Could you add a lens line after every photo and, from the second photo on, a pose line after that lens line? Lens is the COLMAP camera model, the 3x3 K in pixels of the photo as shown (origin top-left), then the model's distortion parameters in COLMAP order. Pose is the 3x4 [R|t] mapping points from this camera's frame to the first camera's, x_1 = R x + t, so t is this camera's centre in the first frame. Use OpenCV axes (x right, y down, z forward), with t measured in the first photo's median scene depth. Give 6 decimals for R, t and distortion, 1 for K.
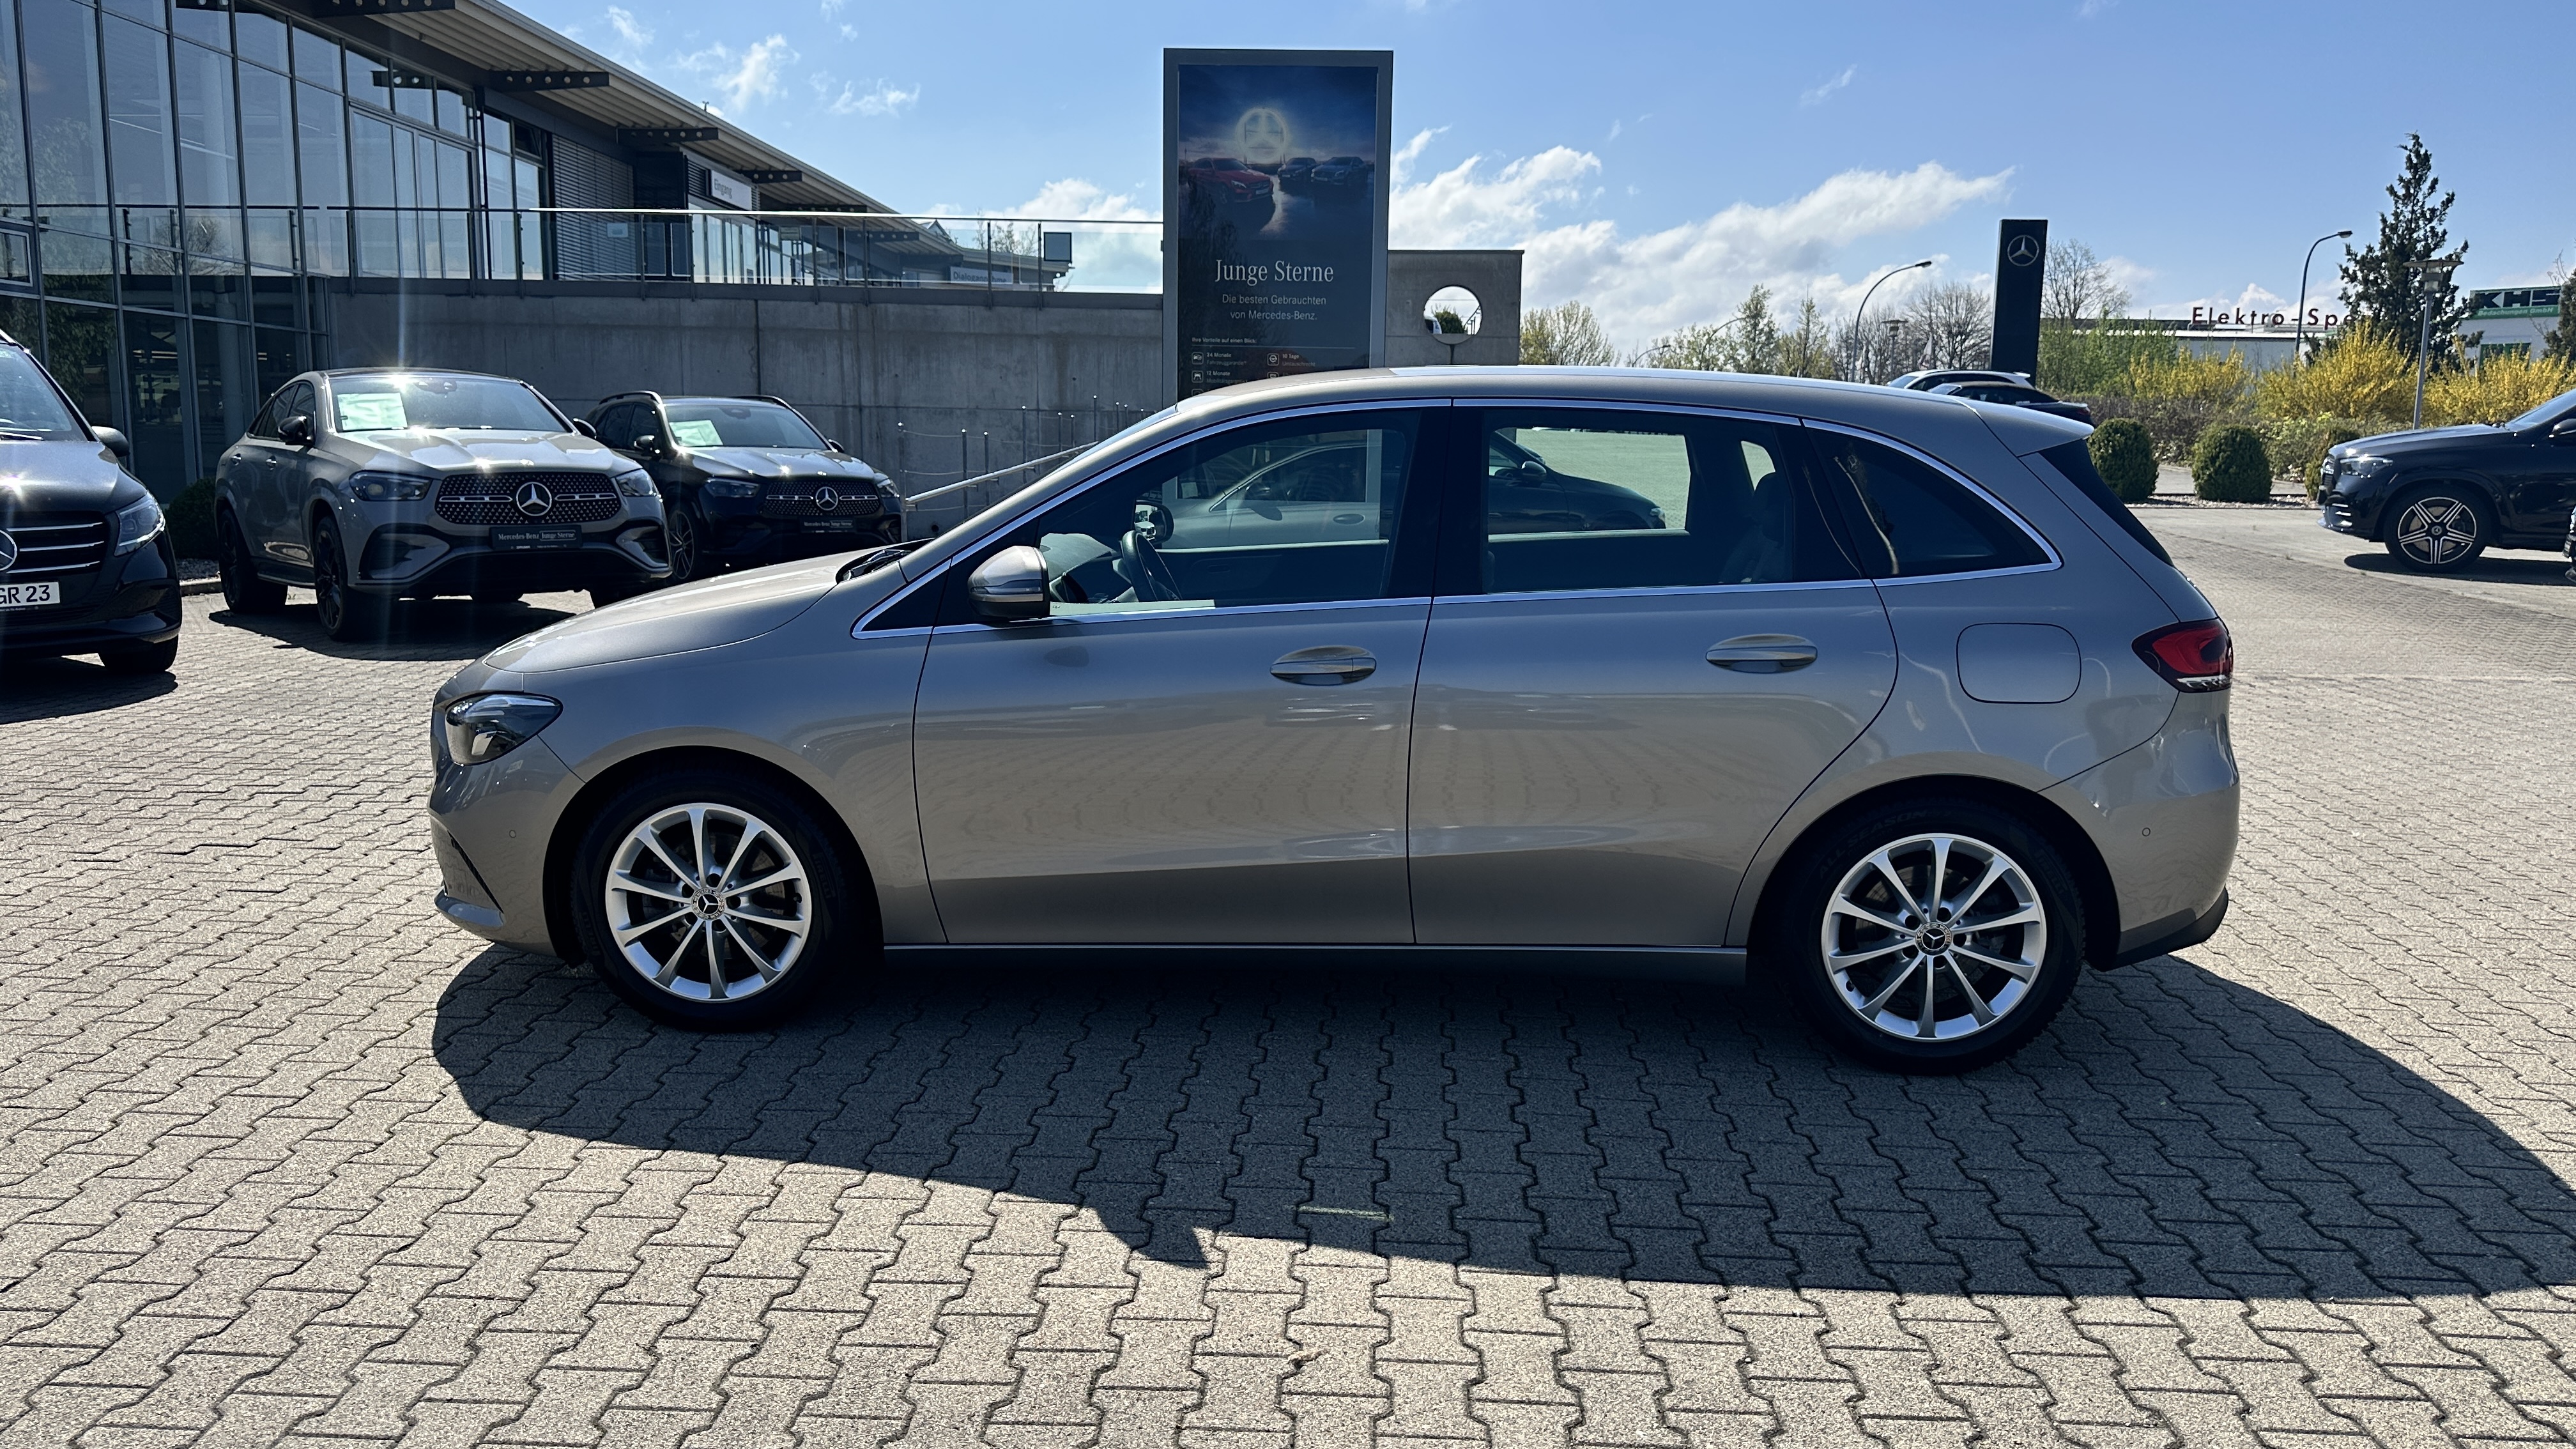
lens RADIAL K [[1795.2, 0, 1259.3], [0, 1795.2, 734.0], [0, 0, 1]] dist [0.072766, -0.087603]
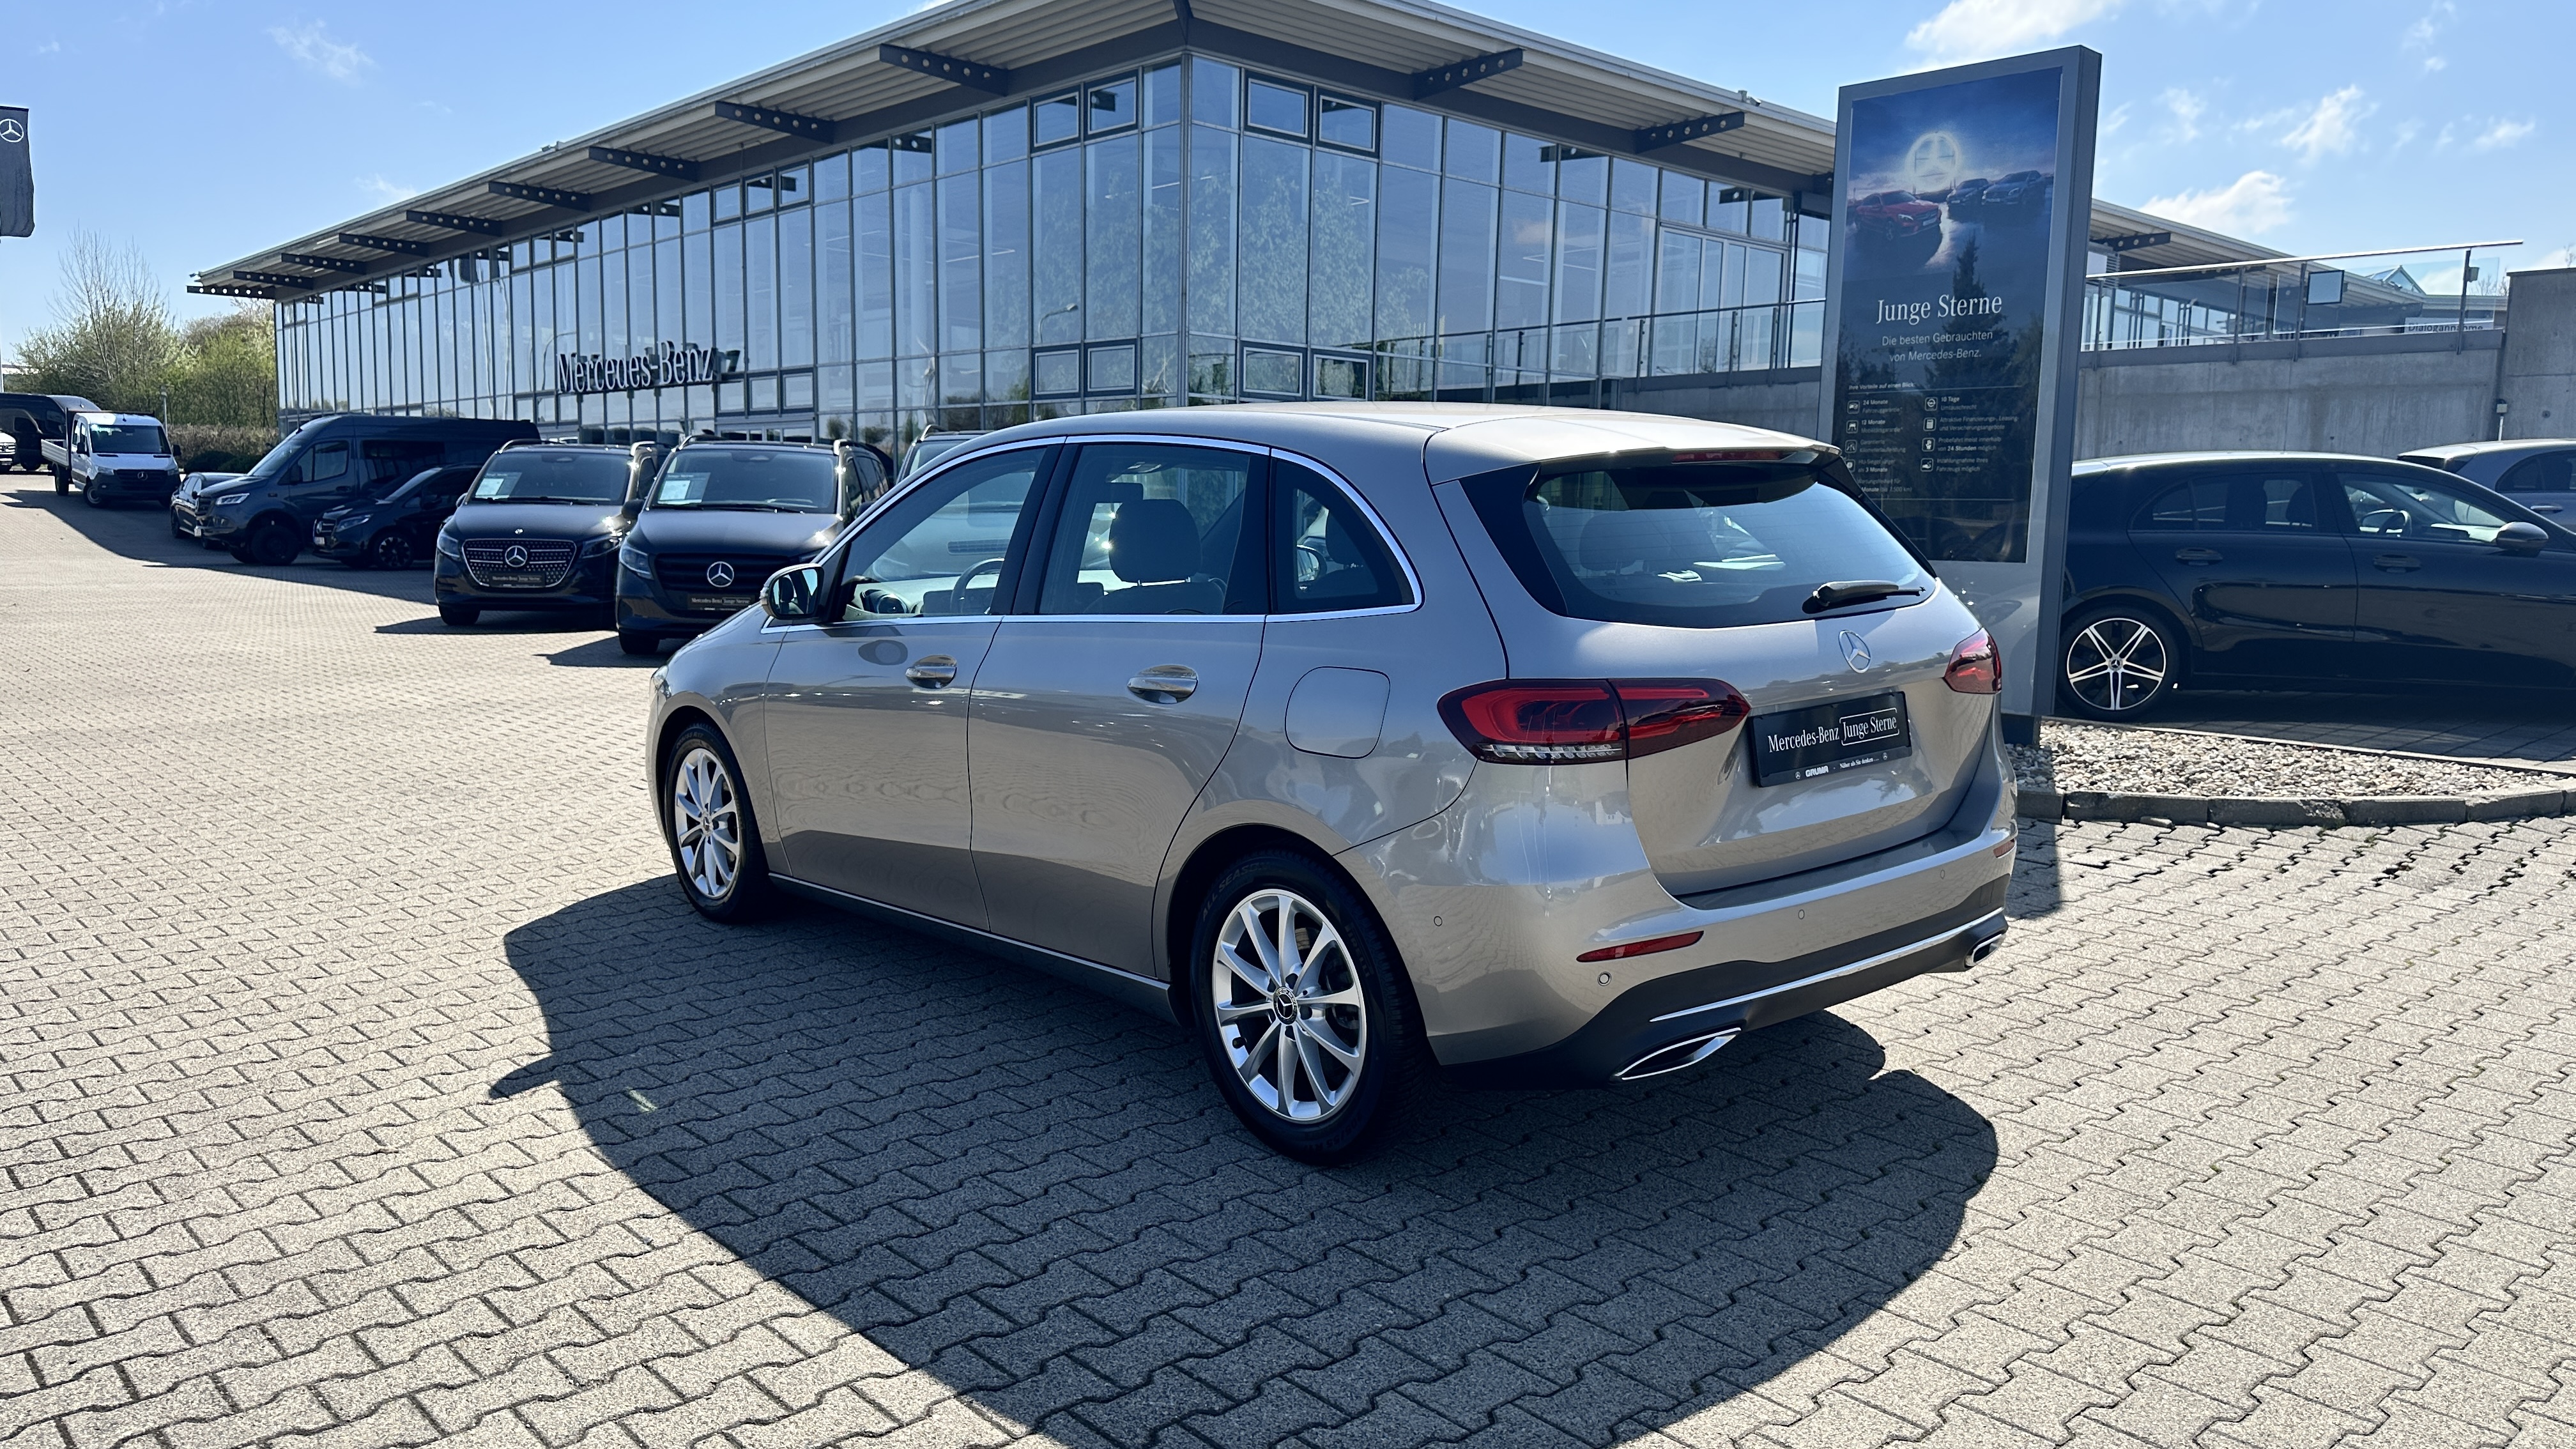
lens RADIAL K [[1795.2, 0, 1267.9], [0, 1795.2, 708.1], [0, 0, 1]] dist [0.072766, -0.087603]
pose [[0.704956, 0.070705, -0.705718, 0.508867], [-0.112622, 0.993553, -0.012958, -0.011910], [0.700253, 0.088614, 0.708374, 0.174823]]
